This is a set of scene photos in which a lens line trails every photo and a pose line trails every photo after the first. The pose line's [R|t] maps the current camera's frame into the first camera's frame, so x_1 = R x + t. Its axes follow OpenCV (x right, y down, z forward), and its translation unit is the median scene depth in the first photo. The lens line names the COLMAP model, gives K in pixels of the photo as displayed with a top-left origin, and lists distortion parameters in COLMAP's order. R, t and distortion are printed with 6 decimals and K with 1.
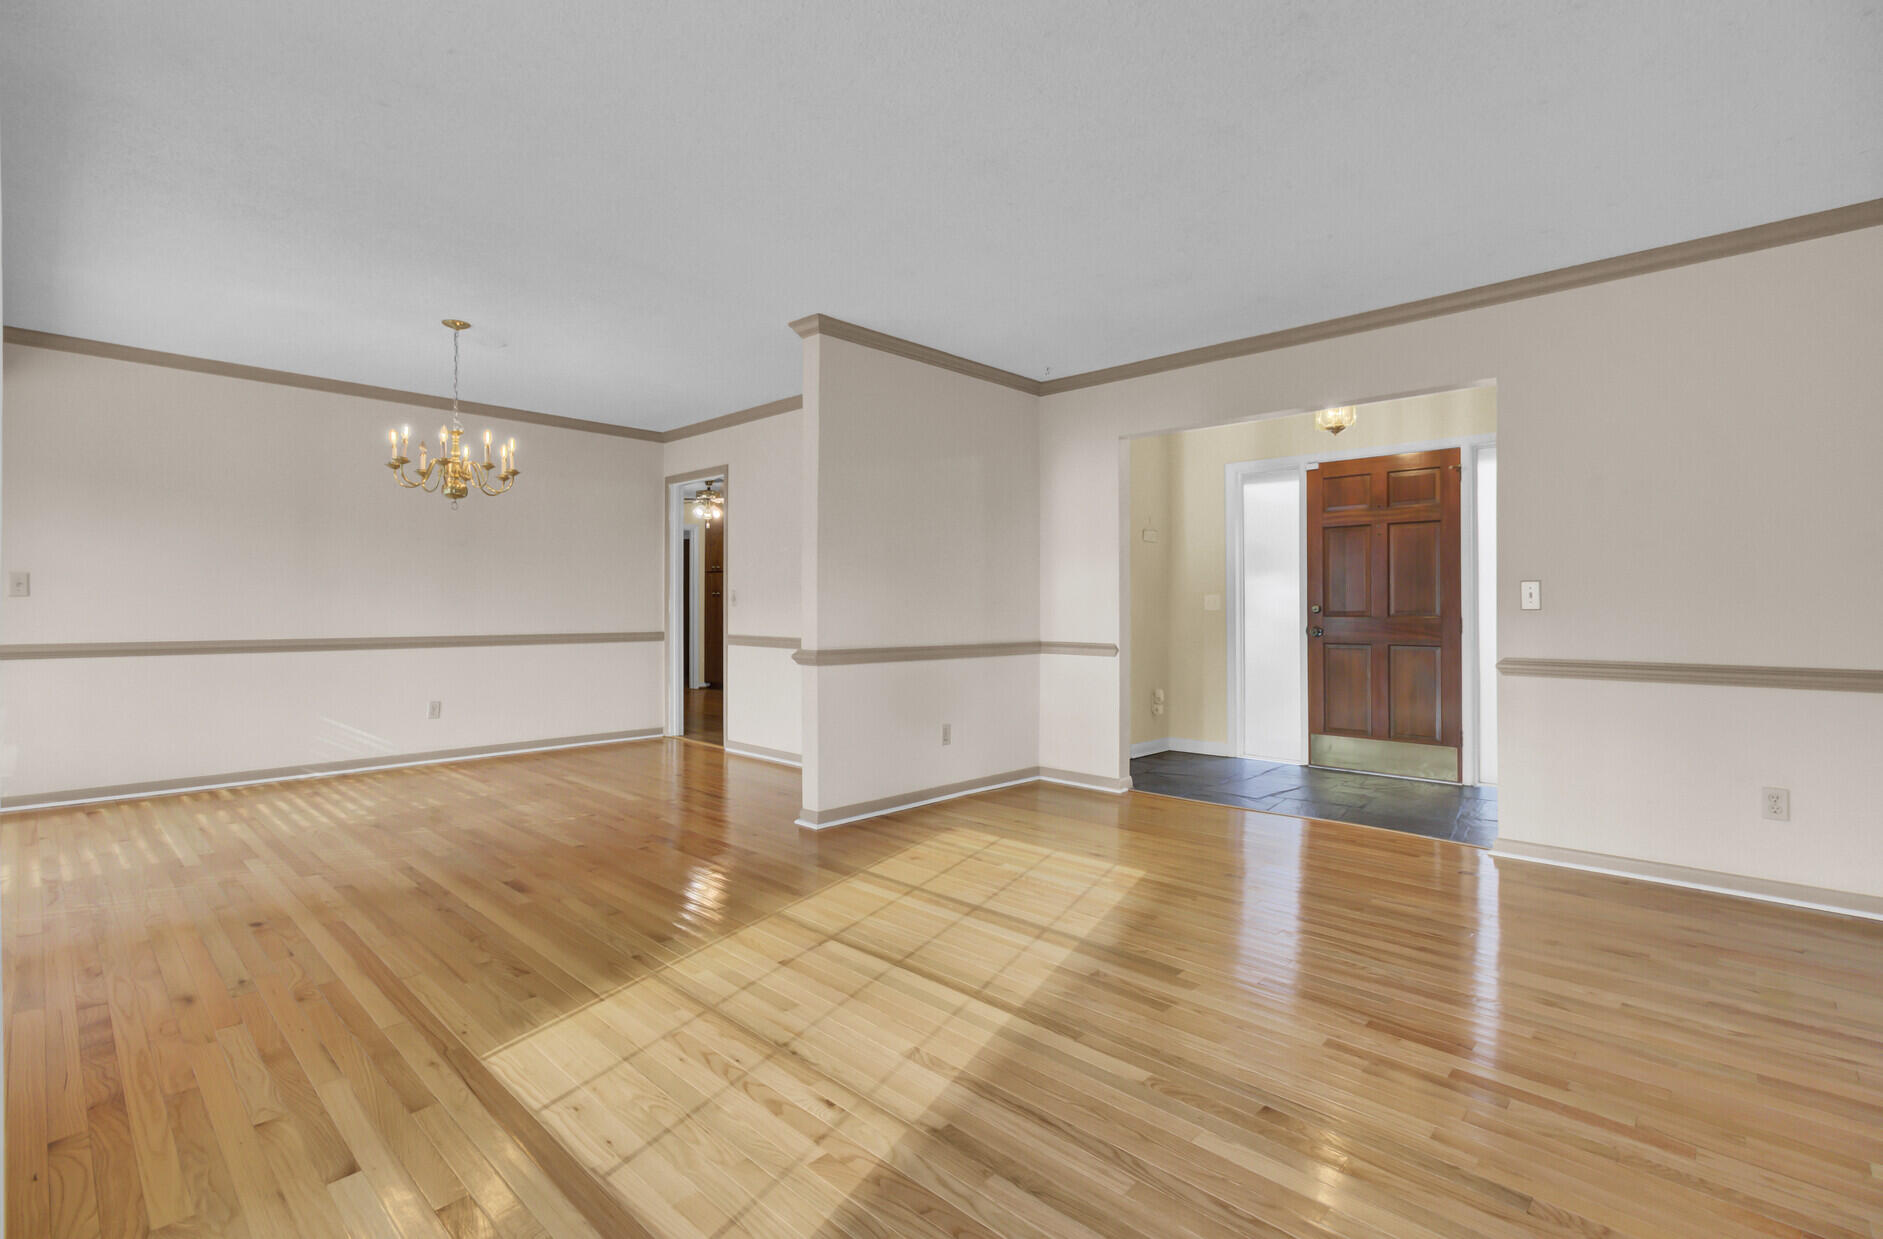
lens RADIAL K [[854.5, 0, 939.0], [0, 854.5, 619.0], [0, 0, 1]] dist [-0.017398, -0.000515]
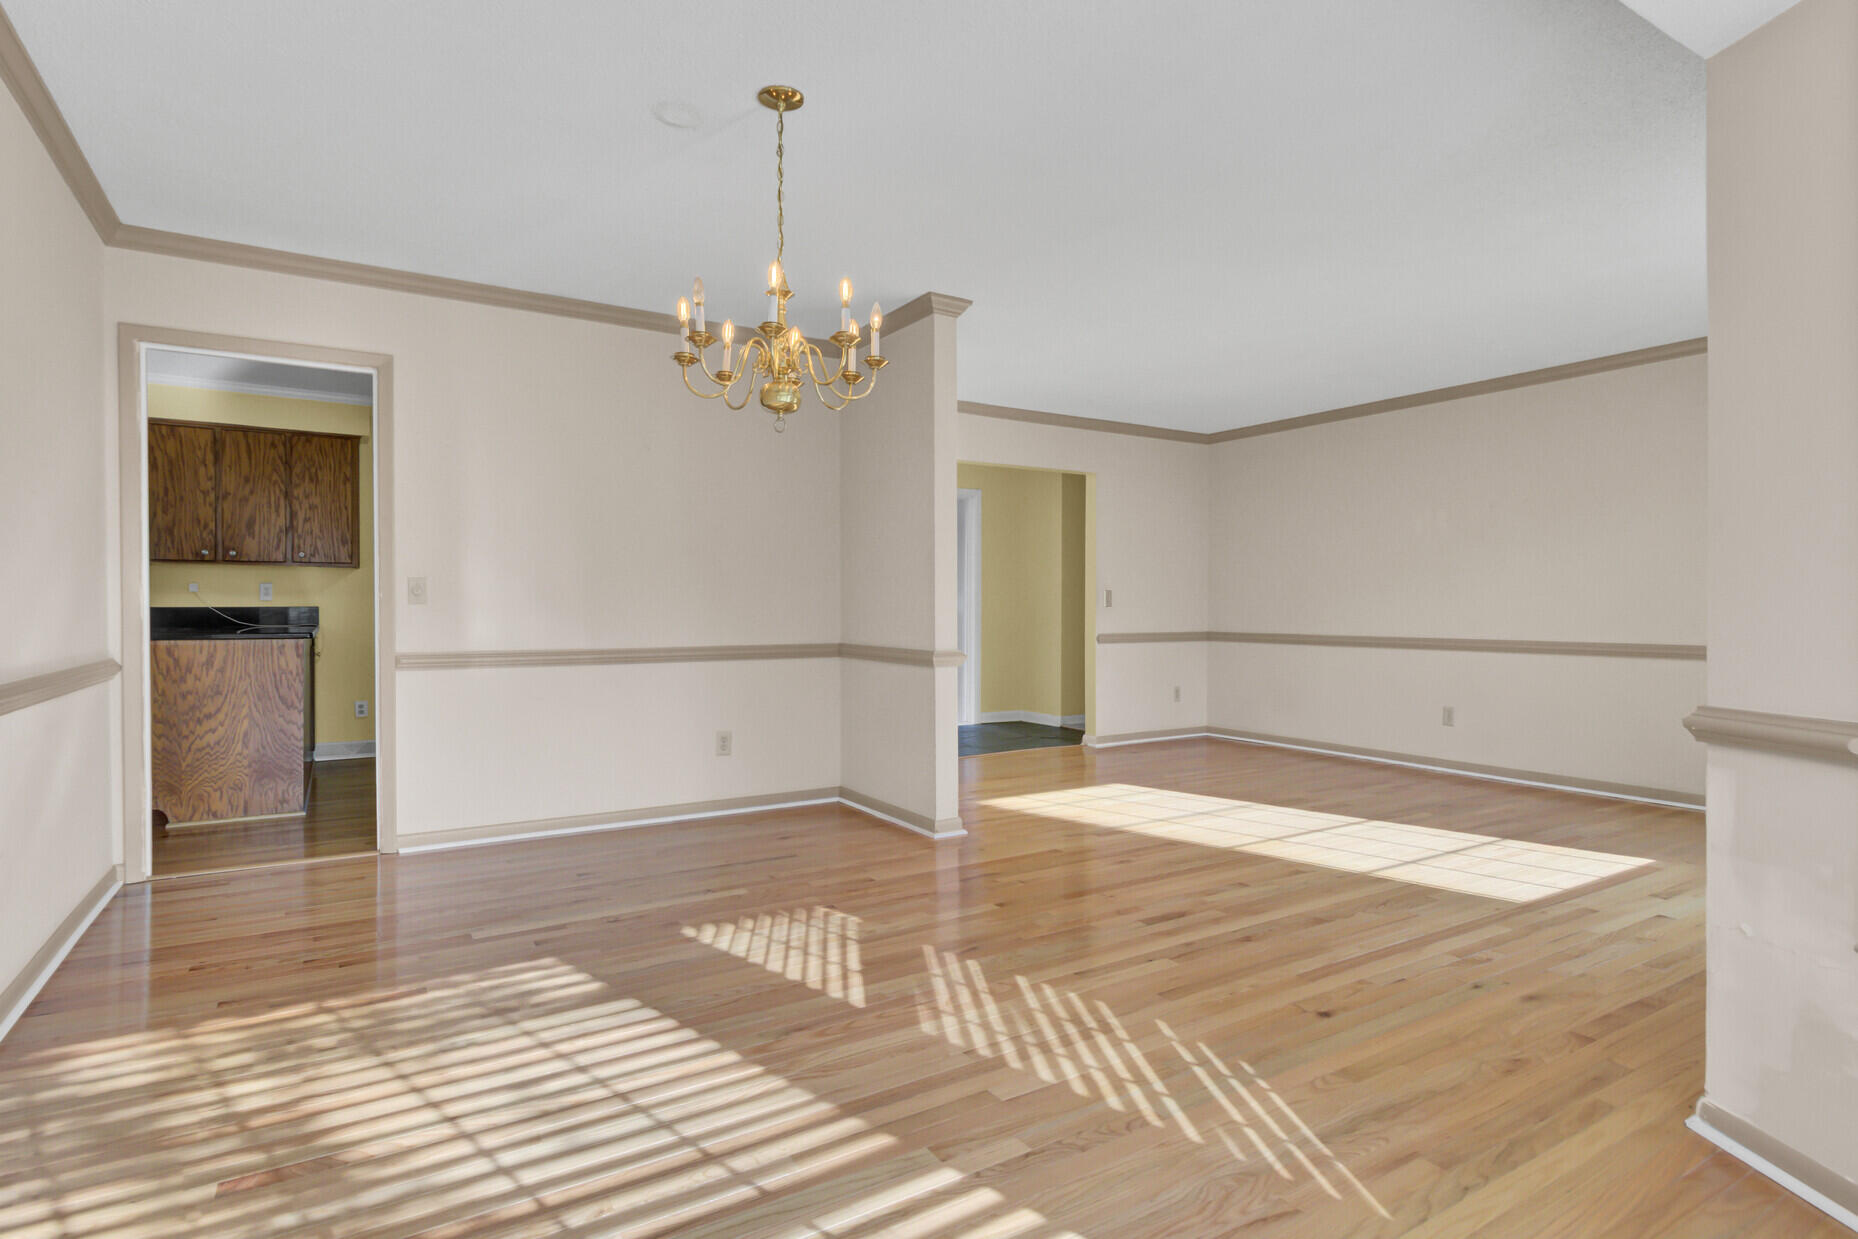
lens RADIAL K [[952.0, 0, 919.8], [0, 952.0, 607.7], [0, 0, 1]] dist [-0.020289, 0.000242]
pose [[0.278853, -0.008049, 0.960300, -1.542051], [0.013361, 0.999901, 0.004501, -0.016602], [-0.960241, 0.011575, 0.278933, 0.983549]]
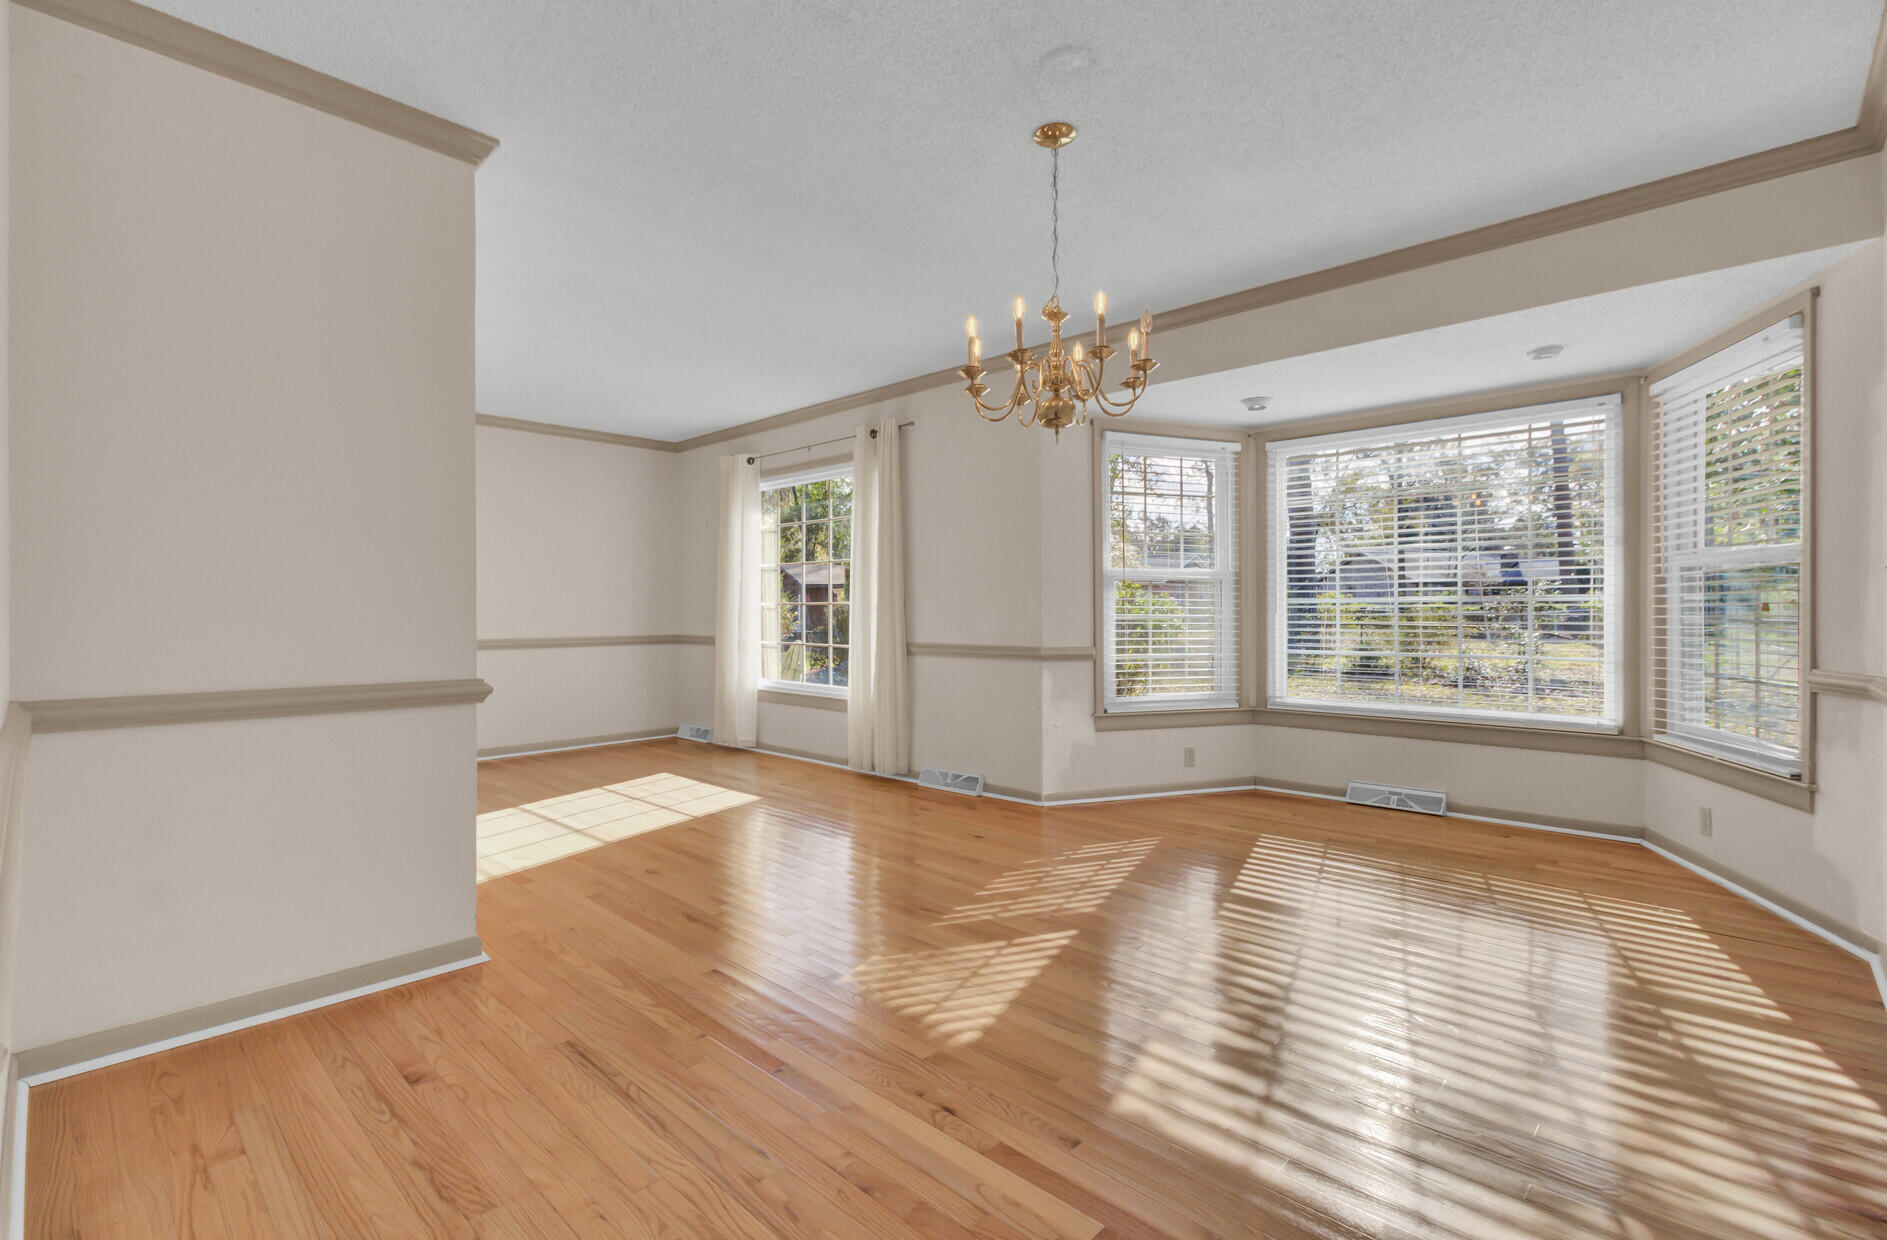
lens RADIAL K [[856.3, 0, 936.2], [0, 856.3, 616.1], [0, 0, 1]] dist [-0.017398, -0.000515]
pose [[-0.999939, -0.009647, 0.005374, -0.669931], [-0.009591, 0.999901, 0.010335, -0.015750], [-0.005473, 0.010283, -0.999932, 2.120883]]
